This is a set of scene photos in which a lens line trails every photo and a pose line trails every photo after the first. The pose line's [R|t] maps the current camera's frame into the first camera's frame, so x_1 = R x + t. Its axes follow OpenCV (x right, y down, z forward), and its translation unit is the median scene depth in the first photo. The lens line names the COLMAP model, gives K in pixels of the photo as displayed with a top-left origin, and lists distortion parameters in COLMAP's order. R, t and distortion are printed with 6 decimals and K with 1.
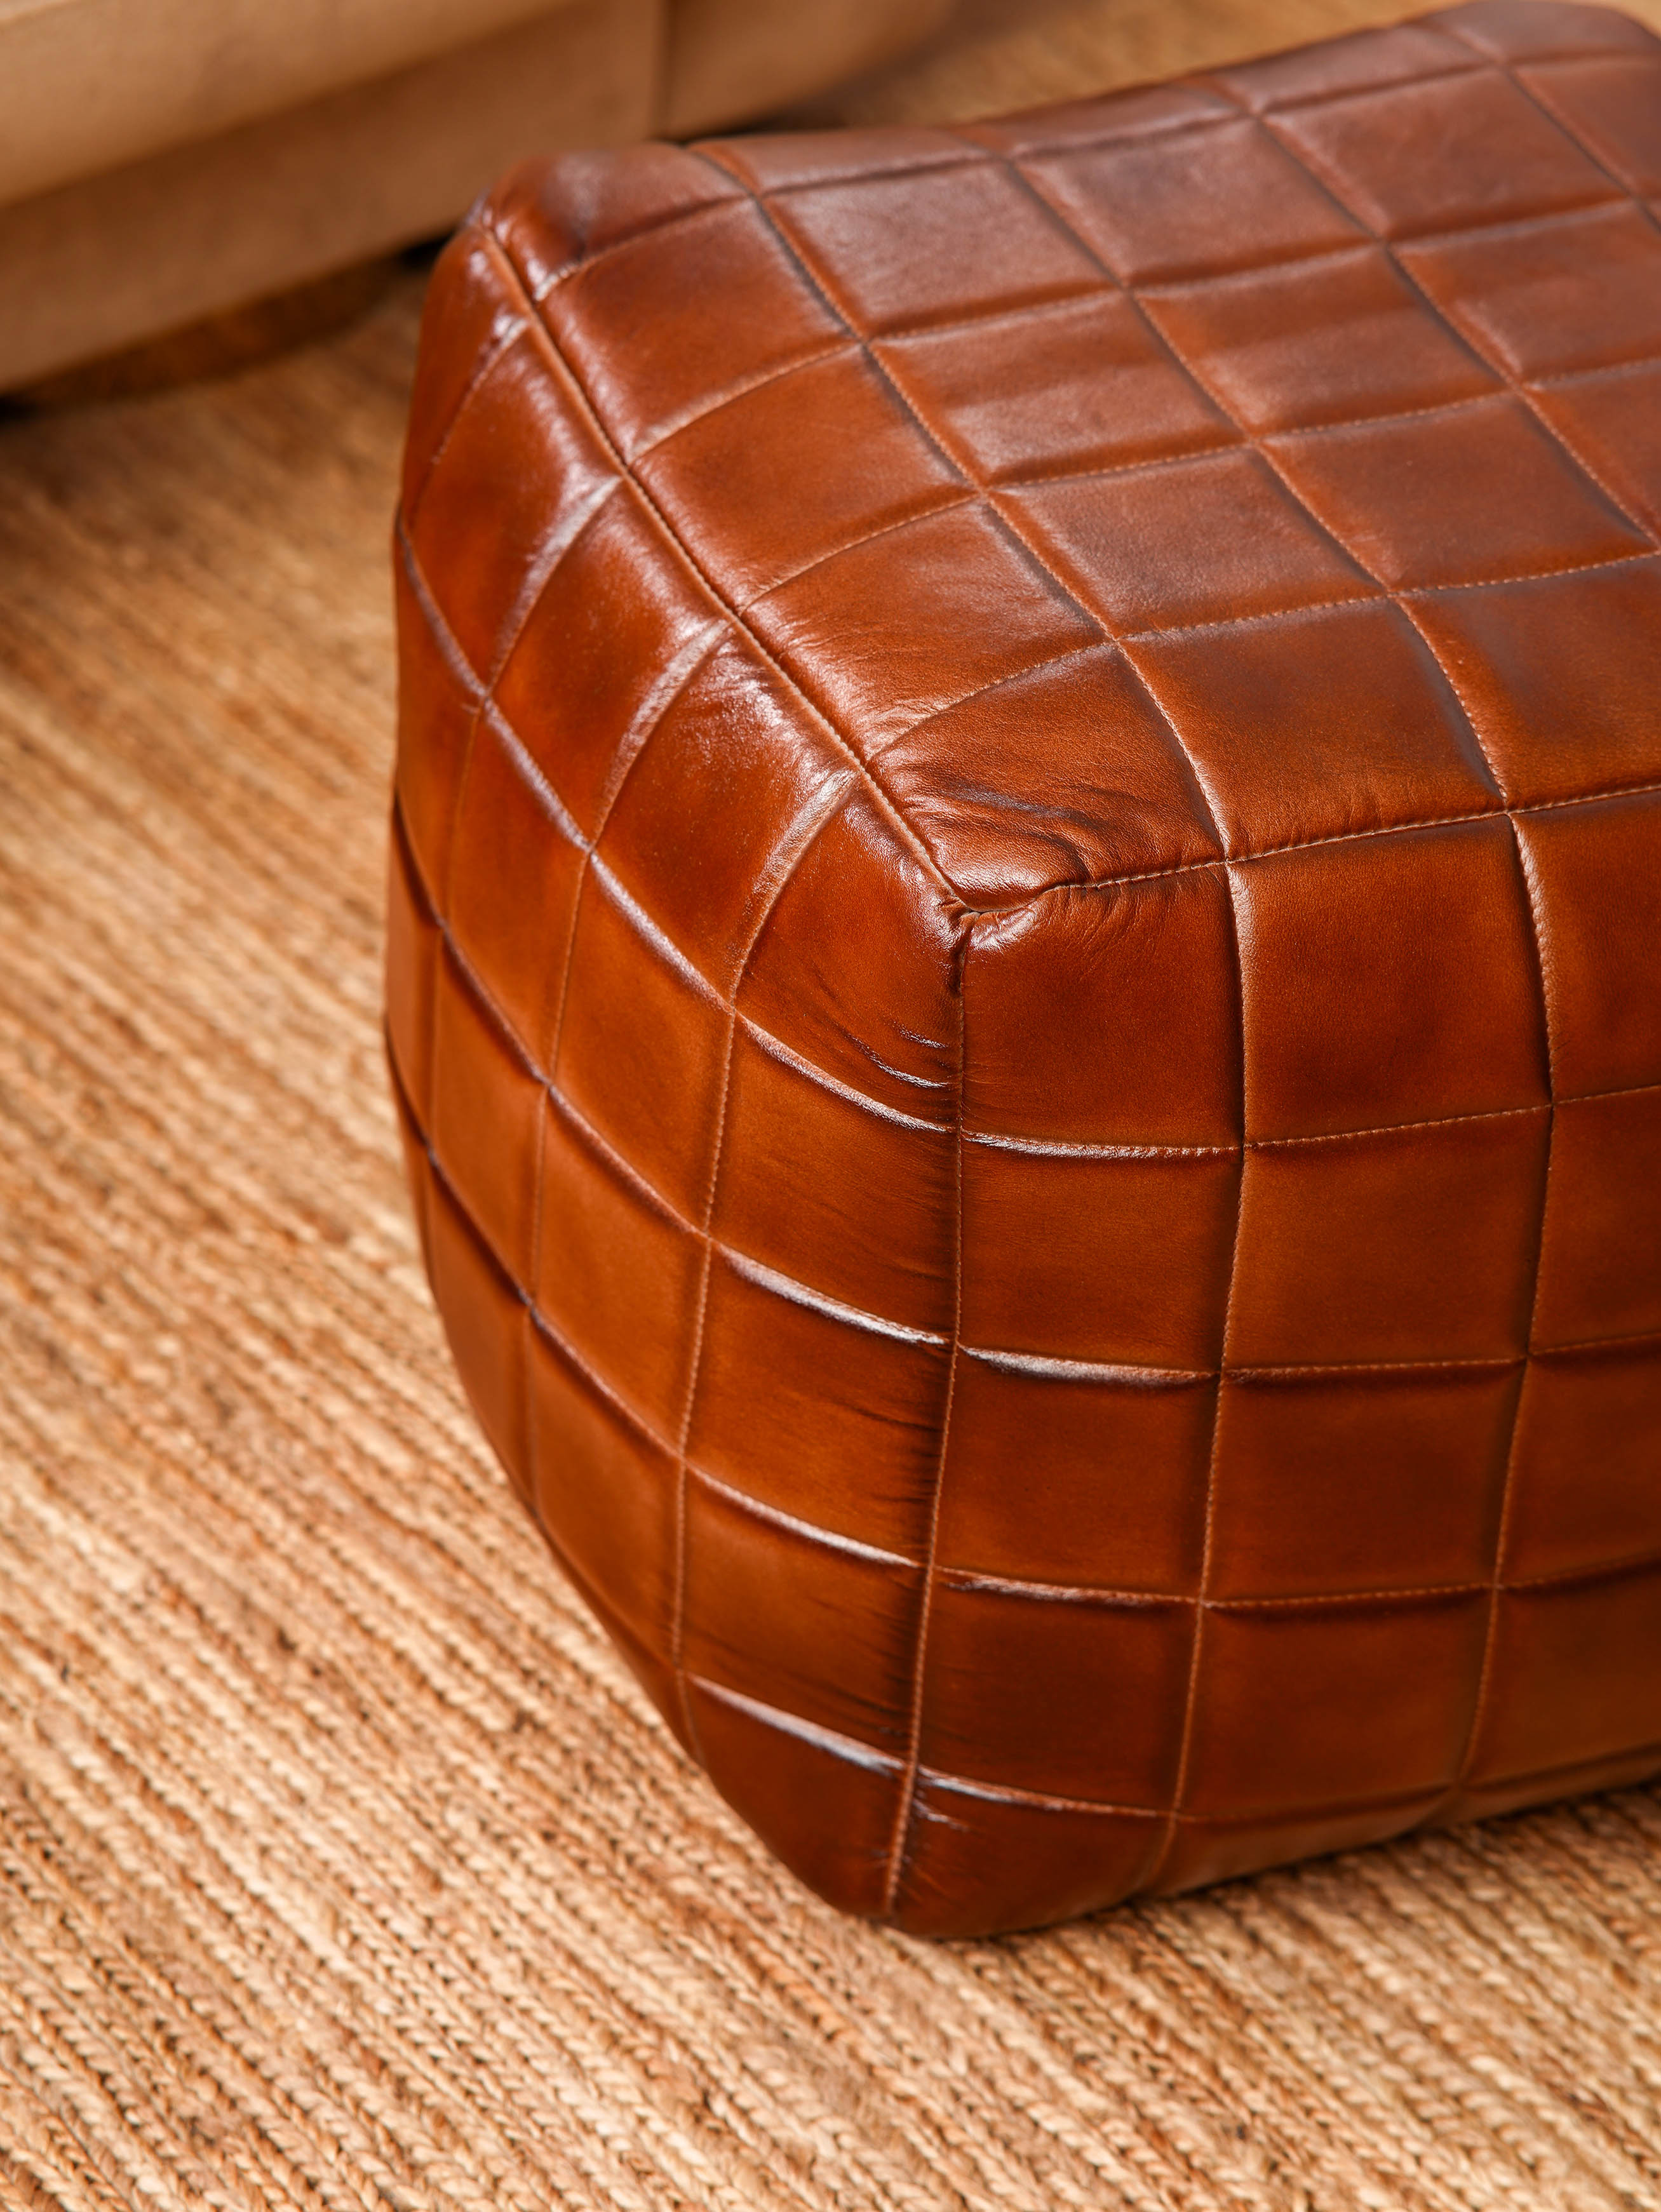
lens RADIAL K [[6106.2, 0, 839.4], [0, 6106.2, 1096.8], [0, 0, 1]] dist [0.524278, 0.000000]
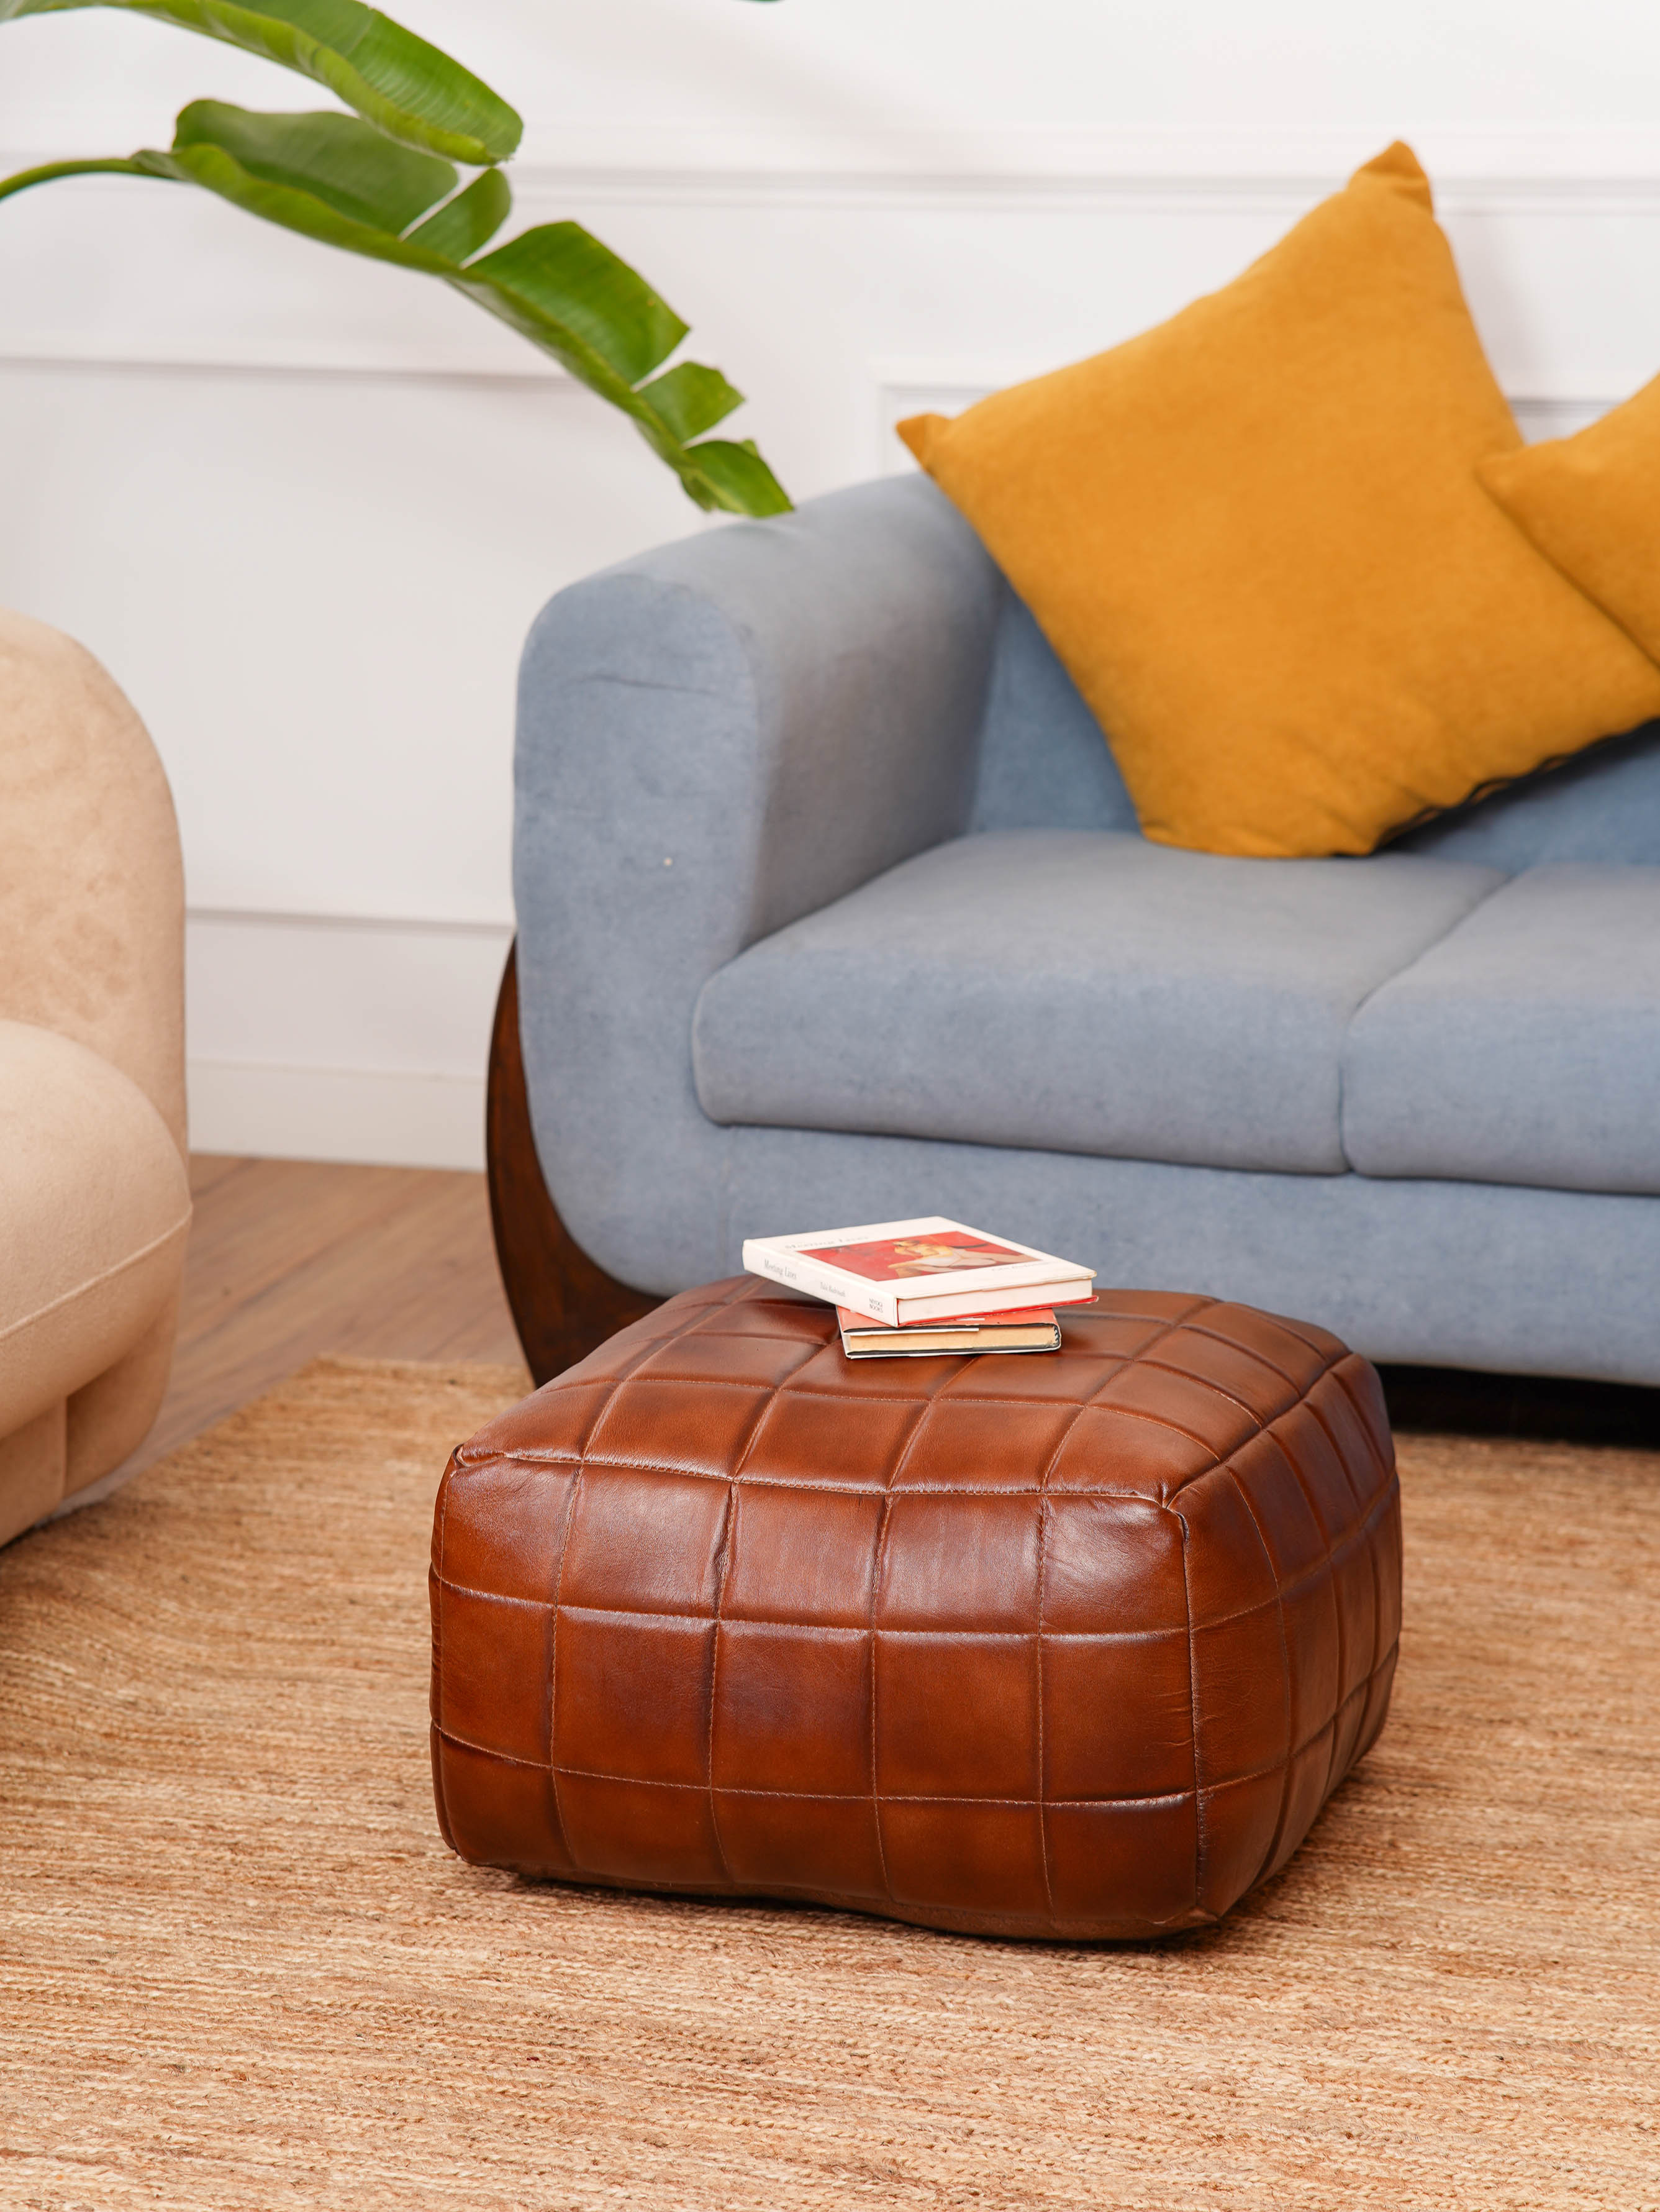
lens RADIAL K [[6105.0, 0, 832.5], [0, 6105.0, 1105.0], [0, 0, 1]] dist [0.524278, 0.000000]
pose [[0.846713, -0.163325, 0.506362, -1.059289], [0.349651, 0.888157, -0.298197, 0.505170], [-0.401026, 0.429537, 0.809121, -0.776562]]
